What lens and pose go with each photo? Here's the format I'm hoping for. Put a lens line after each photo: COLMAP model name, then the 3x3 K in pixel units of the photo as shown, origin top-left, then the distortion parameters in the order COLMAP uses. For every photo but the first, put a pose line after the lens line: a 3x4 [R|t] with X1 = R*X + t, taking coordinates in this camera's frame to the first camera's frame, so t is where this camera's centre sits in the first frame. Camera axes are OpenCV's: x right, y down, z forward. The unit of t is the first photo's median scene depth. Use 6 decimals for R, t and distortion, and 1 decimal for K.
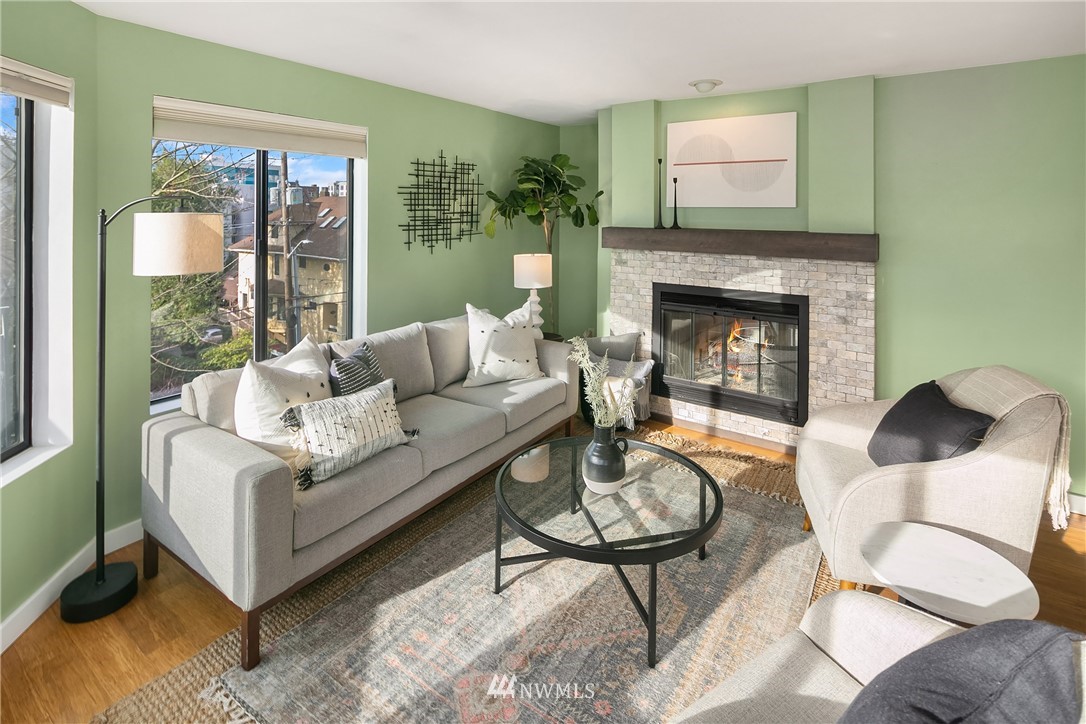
lens RADIAL K [[526.2, 0, 546.1], [0, 526.2, 210.7], [0, 0, 1]] dist [0.000910, -0.000884]
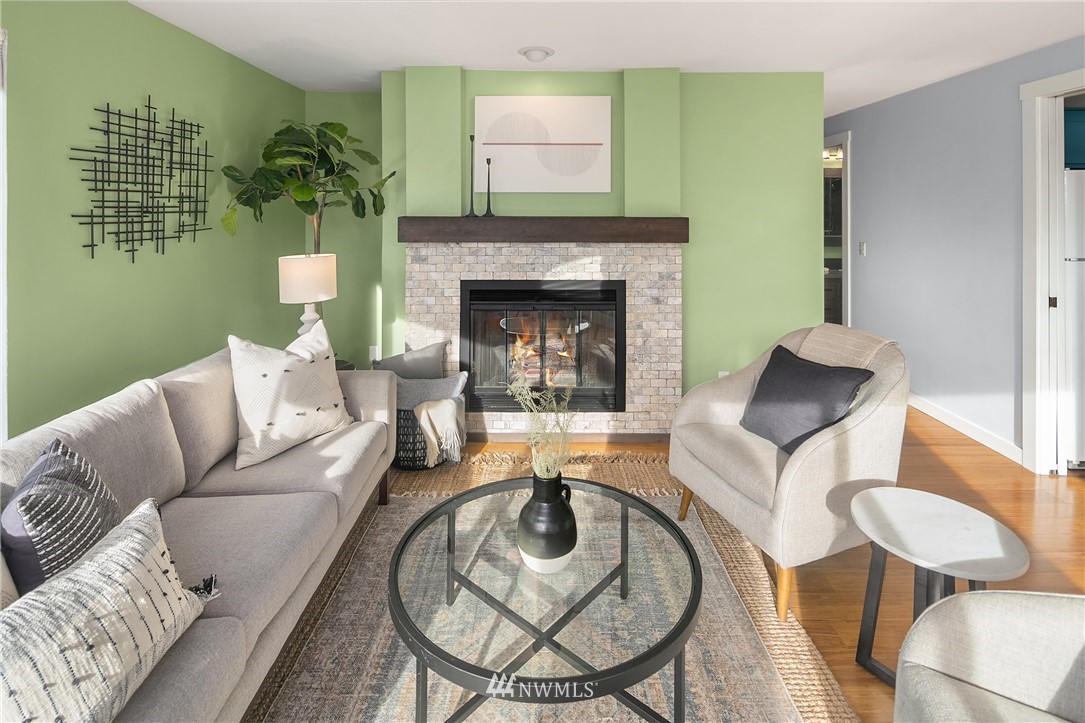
lens RADIAL K [[525.7, 0, 545.6], [0, 525.7, 210.3], [0, 0, 1]] dist [0.000910, -0.000884]
pose [[0.821969, -0.004631, 0.569514, -0.173843], [0.004697, 0.999988, 0.001353, 0.022885], [-0.569513, 0.001563, 0.821981, 0.227270]]
